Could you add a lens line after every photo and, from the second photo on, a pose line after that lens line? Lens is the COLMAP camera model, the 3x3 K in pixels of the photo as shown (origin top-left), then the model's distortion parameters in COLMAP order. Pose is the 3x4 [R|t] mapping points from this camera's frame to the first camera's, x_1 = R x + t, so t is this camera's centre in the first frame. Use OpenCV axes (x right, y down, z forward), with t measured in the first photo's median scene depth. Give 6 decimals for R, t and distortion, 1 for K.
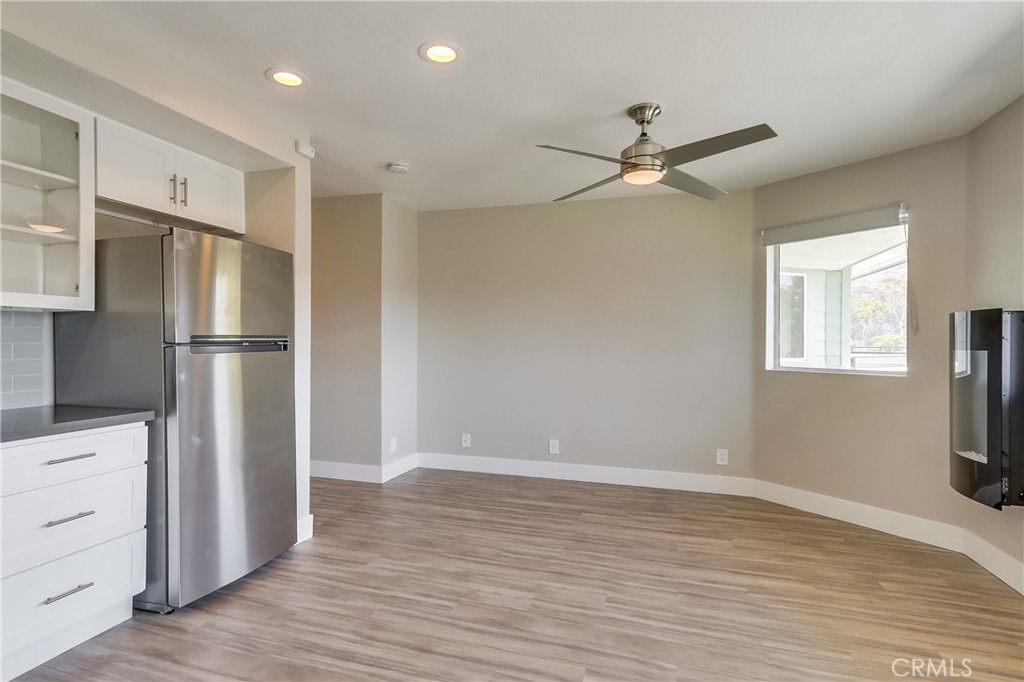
lens RADIAL K [[489.8, 0, 488.4], [0, 489.8, 345.3], [0, 0, 1]] dist [0.000063, 0.000287]
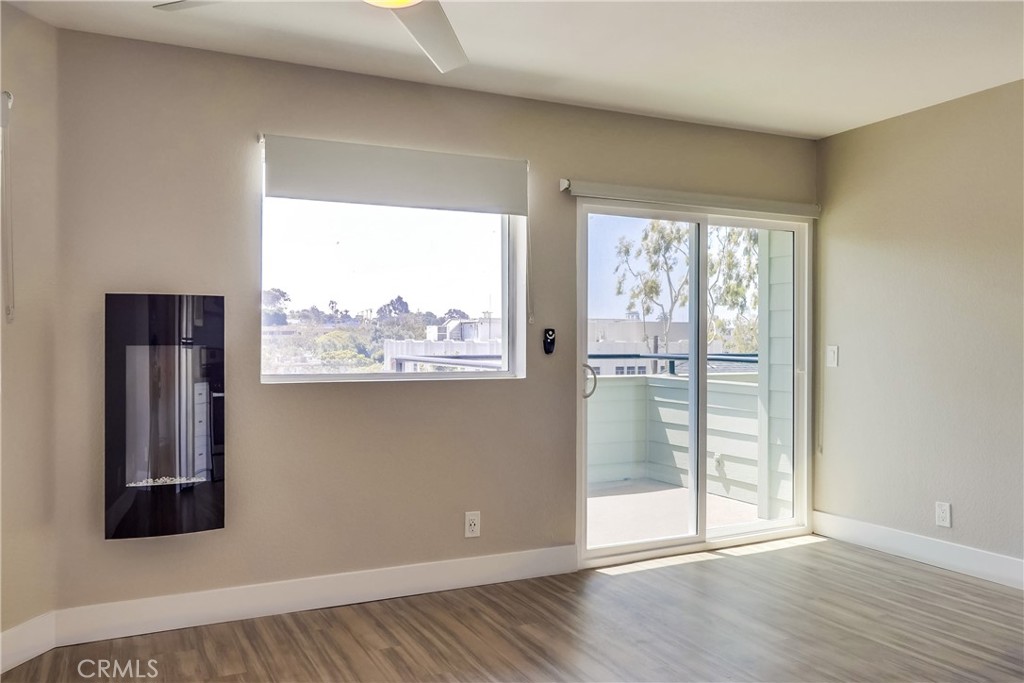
lens RADIAL K [[770.7, 0, 512.0], [0, 770.7, 341.5], [0, 0, 1]] dist [-0.002735, -0.001243]
pose [[-0.703893, -0.005235, 0.710287, -0.214630], [0.000209, 0.999971, 0.007577, -0.003364], [-0.710306, 0.005482, -0.703872, 1.143442]]
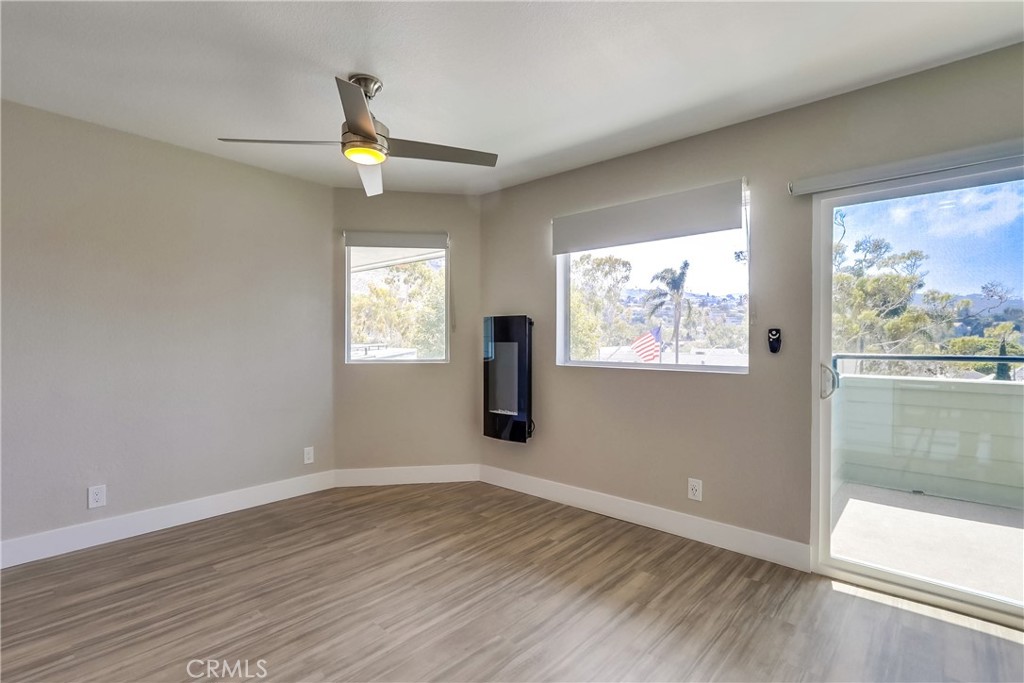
lens RADIAL K [[493.0, 0, 525.6], [0, 493.0, 340.5], [0, 0, 1]] dist [-0.004028, -0.000827]
pose [[0.389232, -0.003215, 0.921134, -0.312194], [0.005901, 0.999982, 0.000997, 0.002694], [-0.921121, 0.005047, 0.389244, 0.275200]]
